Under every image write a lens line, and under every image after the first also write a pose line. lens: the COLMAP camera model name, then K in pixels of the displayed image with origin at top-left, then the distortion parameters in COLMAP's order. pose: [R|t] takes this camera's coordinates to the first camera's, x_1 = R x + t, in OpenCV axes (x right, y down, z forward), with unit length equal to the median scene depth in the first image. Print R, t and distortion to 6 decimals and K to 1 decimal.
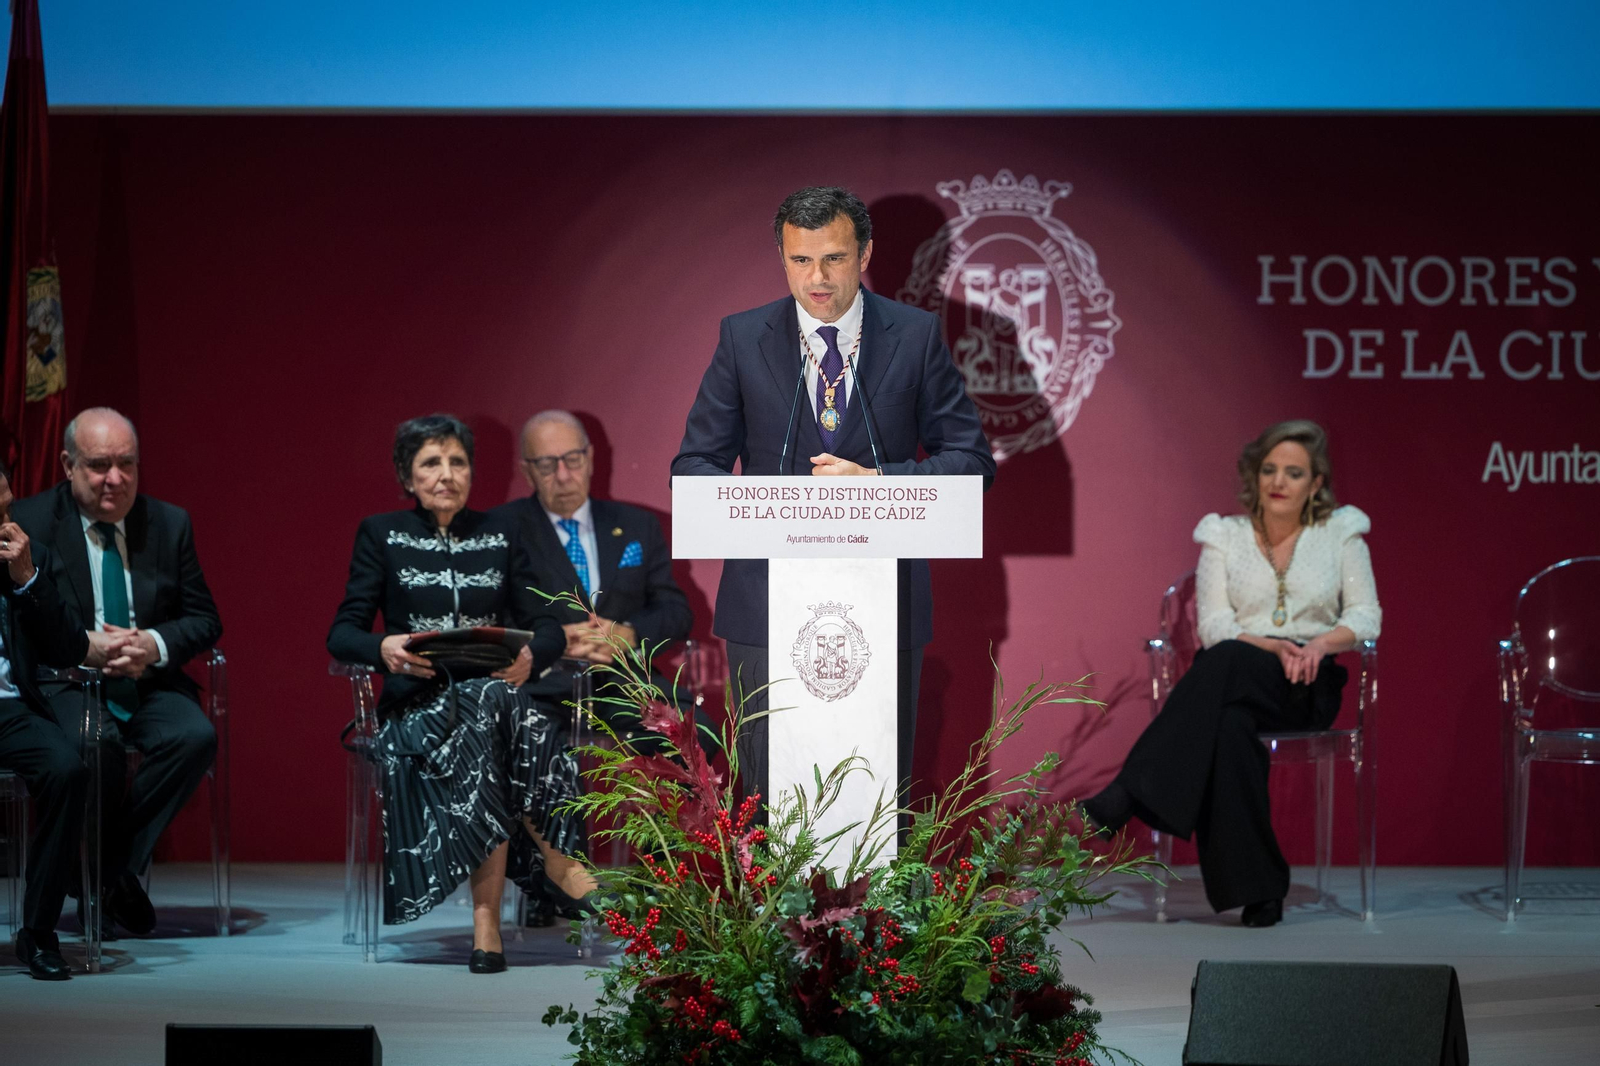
lens RADIAL K [[7502.7, 0, 800.0], [0, 7502.7, 533.0], [0, 0, 1]] dist [0.099057, 1.553931]
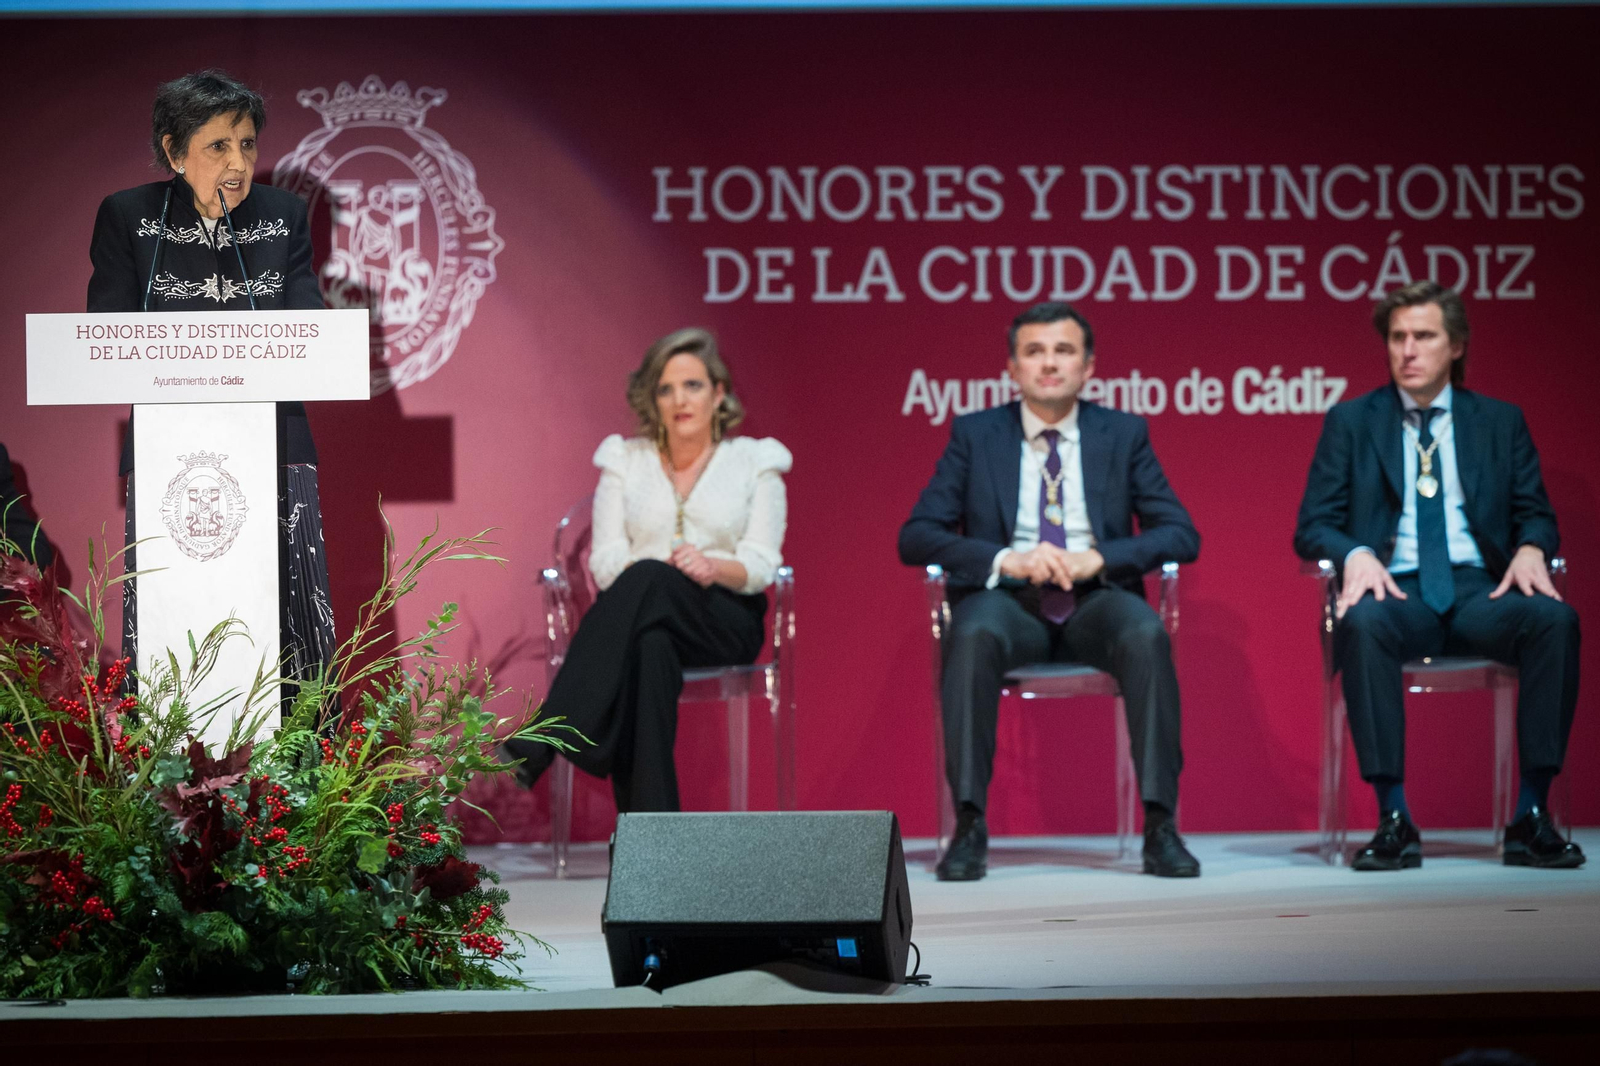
lens RADIAL K [[8481.8, 0, 800.0], [0, 8481.8, 533.0], [0, 0, 1]] dist [-0.033290, 0.024503]
pose [[0.996549, -0.014479, 0.081731, -0.007962], [0.016343, 0.999620, -0.022188, 0.042954], [-0.081378, 0.023447, 0.996407, -0.028179]]
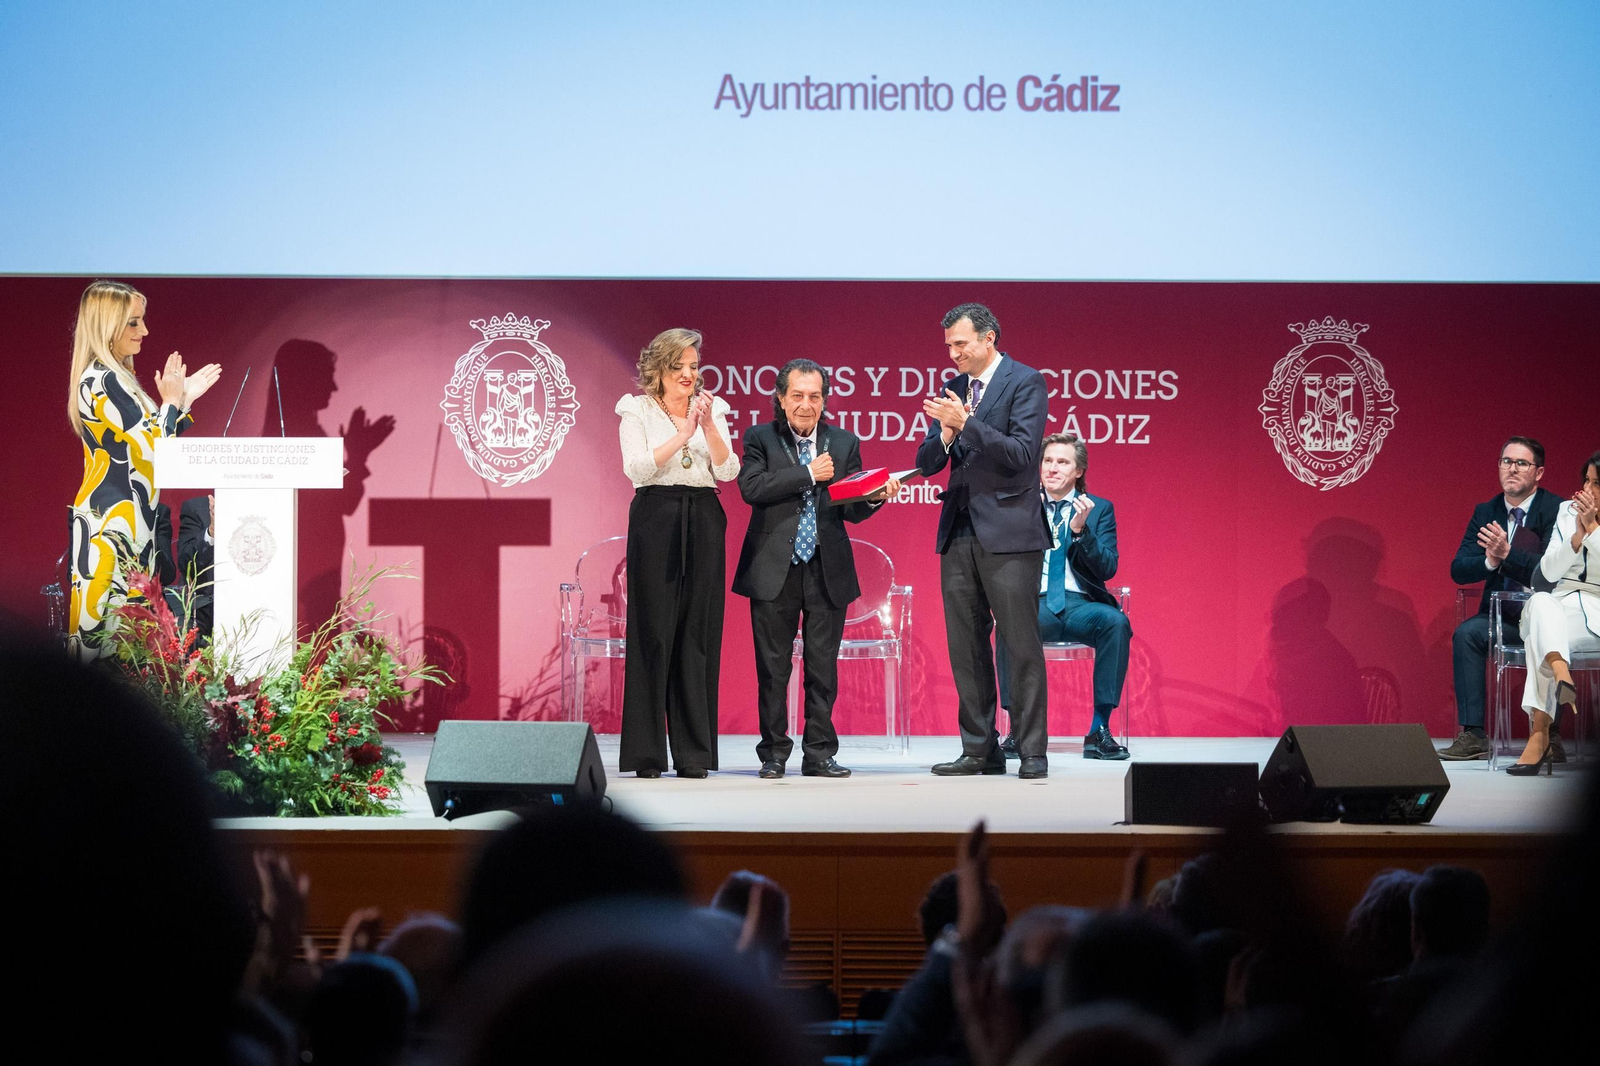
lens RADIAL K [[4502.6, 0, 745.5], [0, 4502.6, 532.0], [0, 0, 1]] dist [0.061562, 0.012071]
pose [[0.999990, 0.003568, 0.002816, 0.109228], [-0.003483, 0.999558, -0.029521, 0.041560], [-0.002920, 0.029510, 0.999560, 0.013911]]
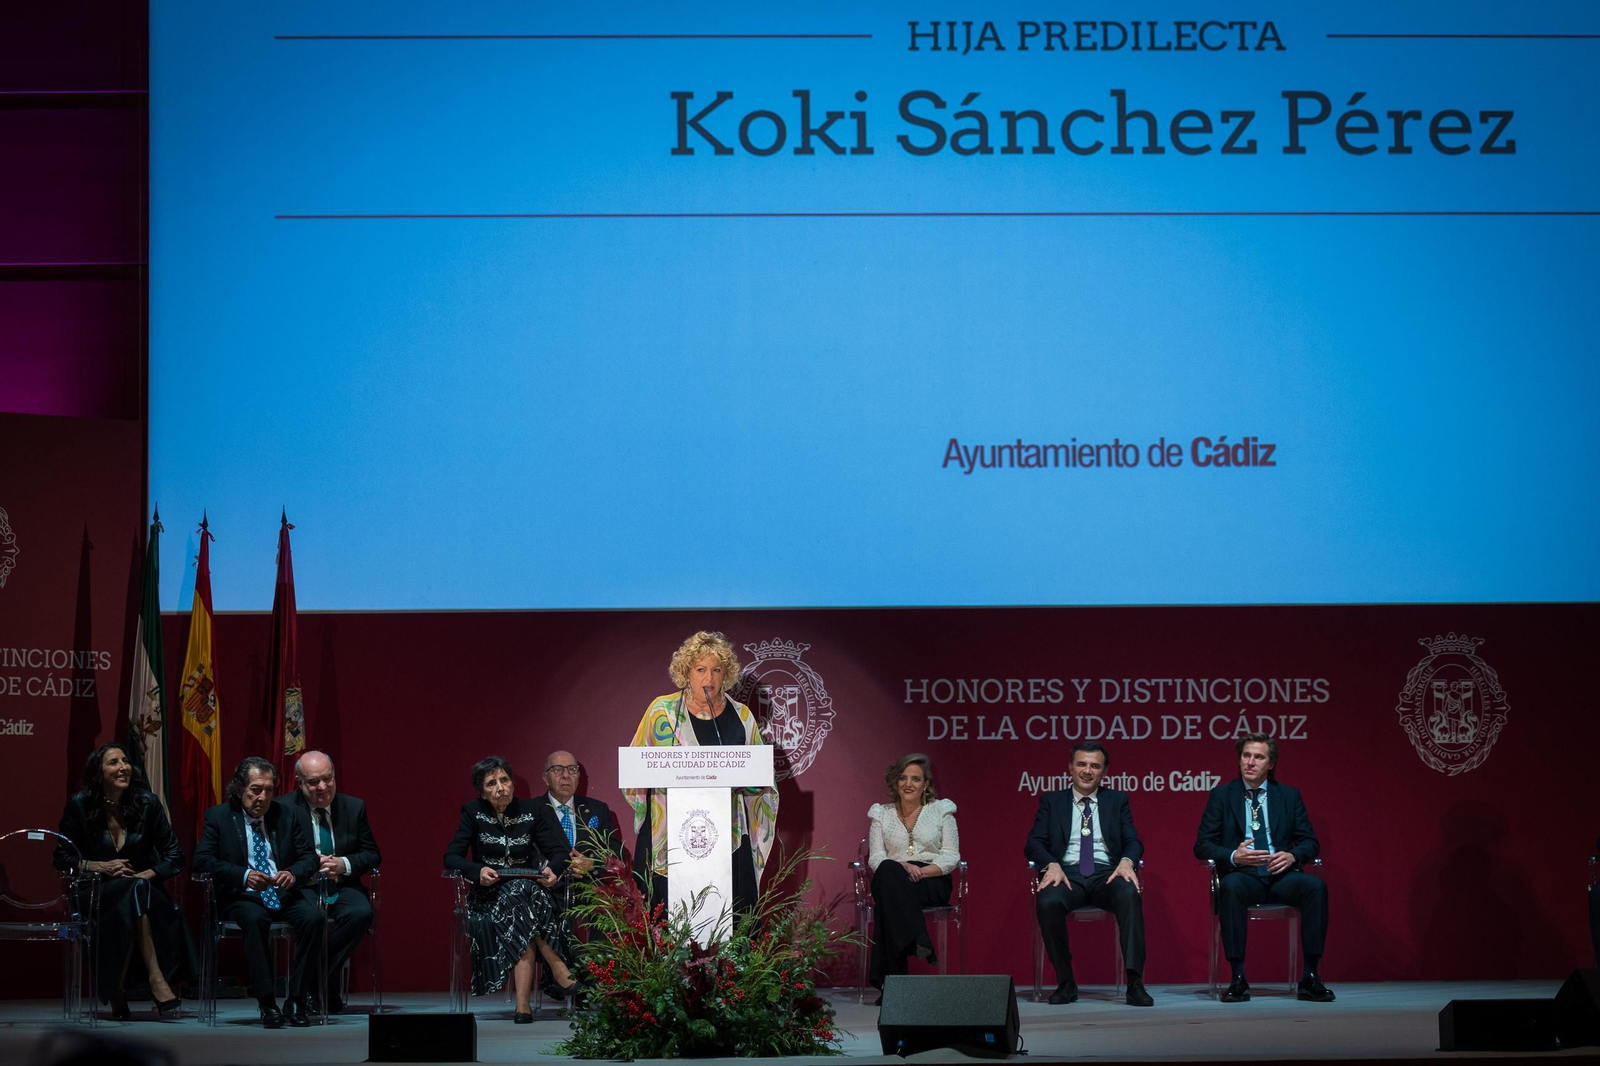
lens RADIAL K [[3883.6, 0, 800.0], [0, 3883.6, 533.0], [0, 0, 1]] dist [-0.037459, -0.270585]
pose [[0.999279, -0.007818, 0.037153, -0.006708], [0.011566, 0.994740, -0.101774, 0.041572], [-0.036162, 0.102131, 0.994113, -0.040067]]
